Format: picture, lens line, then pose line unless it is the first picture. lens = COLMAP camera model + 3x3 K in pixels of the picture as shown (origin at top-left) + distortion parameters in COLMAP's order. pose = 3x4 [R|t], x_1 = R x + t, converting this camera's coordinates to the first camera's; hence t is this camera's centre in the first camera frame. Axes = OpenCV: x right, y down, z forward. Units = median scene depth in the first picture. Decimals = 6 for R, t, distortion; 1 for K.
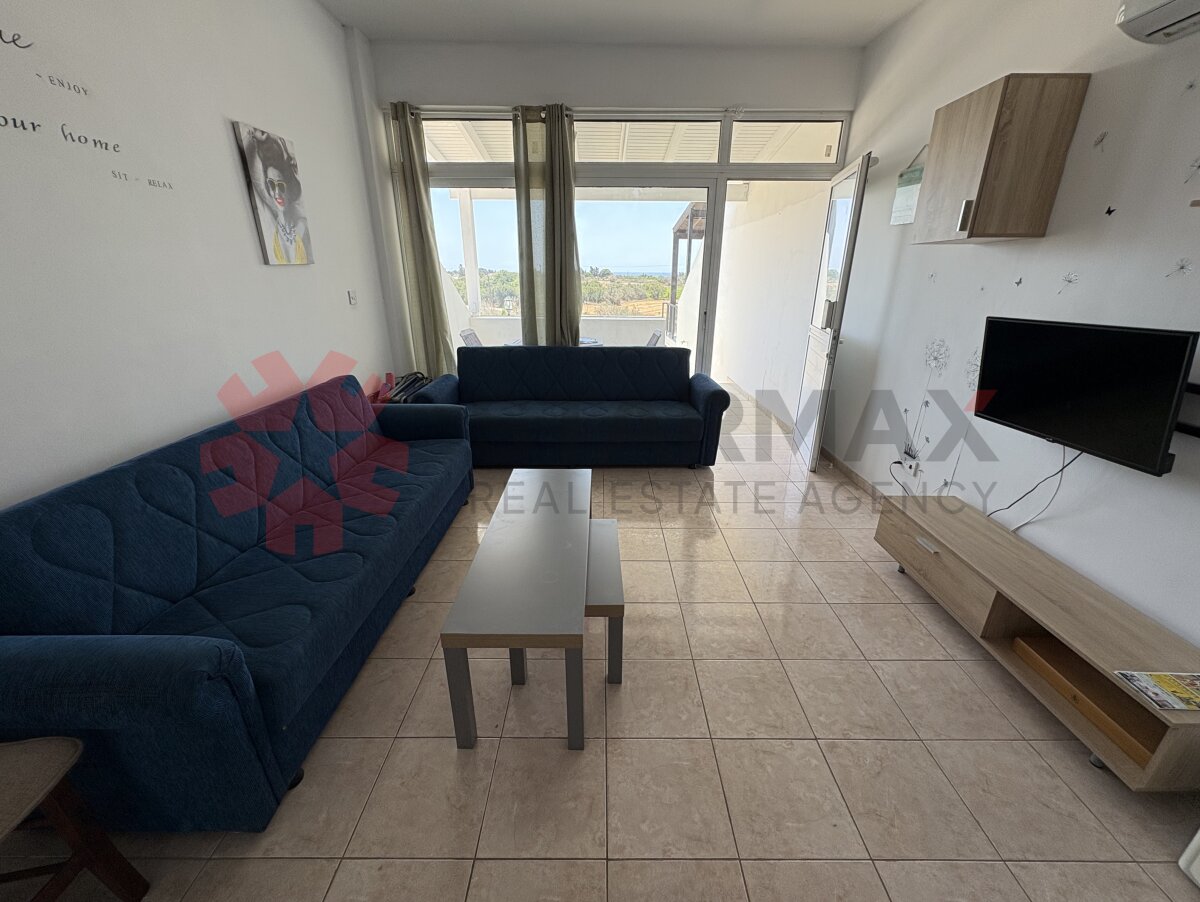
lens RADIAL K [[480.9, 0, 599.5], [0, 480.9, 451.8], [0, 0, 1]] dist [-0.000731, -0.000220]
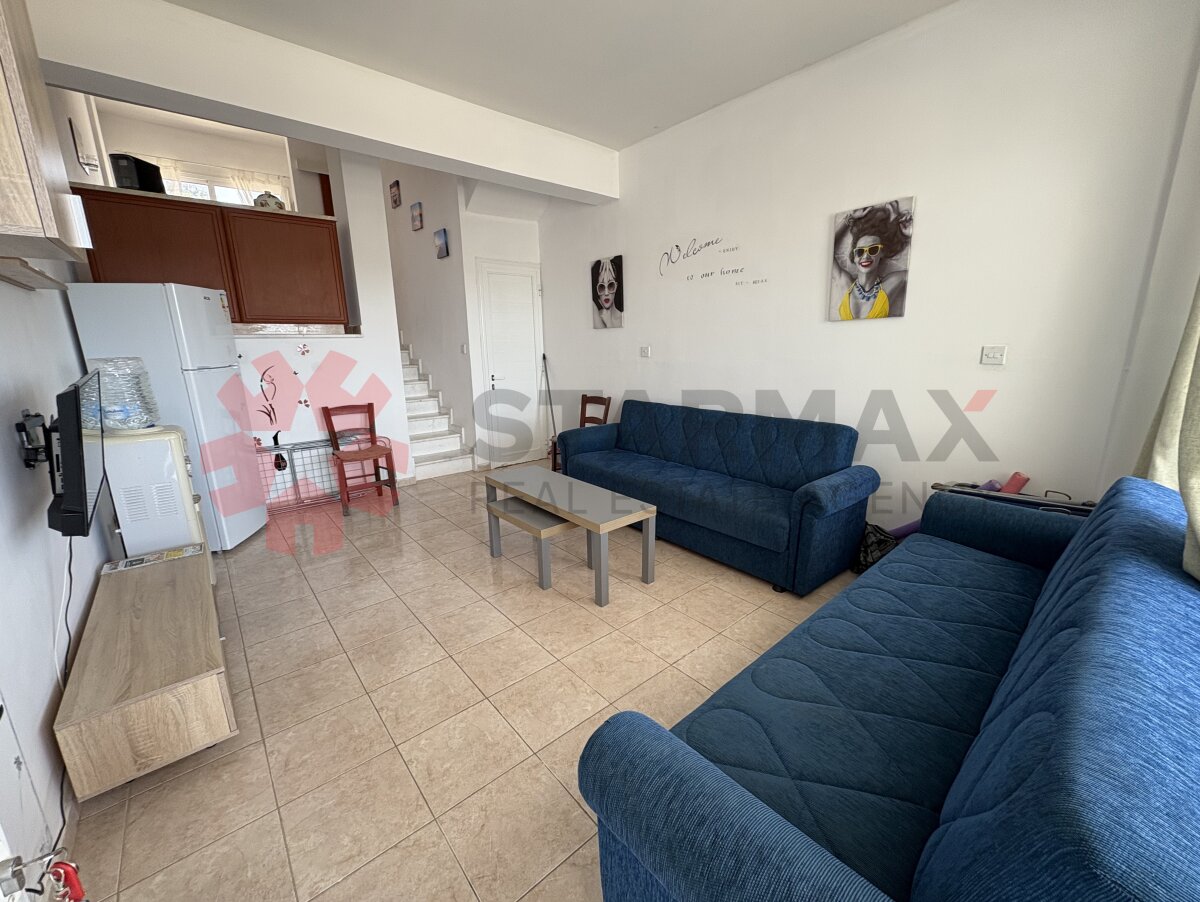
lens RADIAL K [[480.9, 0, 600.7], [0, 480.9, 452.3], [0, 0, 1]] dist [-0.000731, -0.000220]
pose [[-0.760269, 0.152588, -0.631433, 0.567746], [-0.219835, 0.854236, 0.471119, -0.540026], [0.611280, 0.496988, -0.615905, 1.528860]]
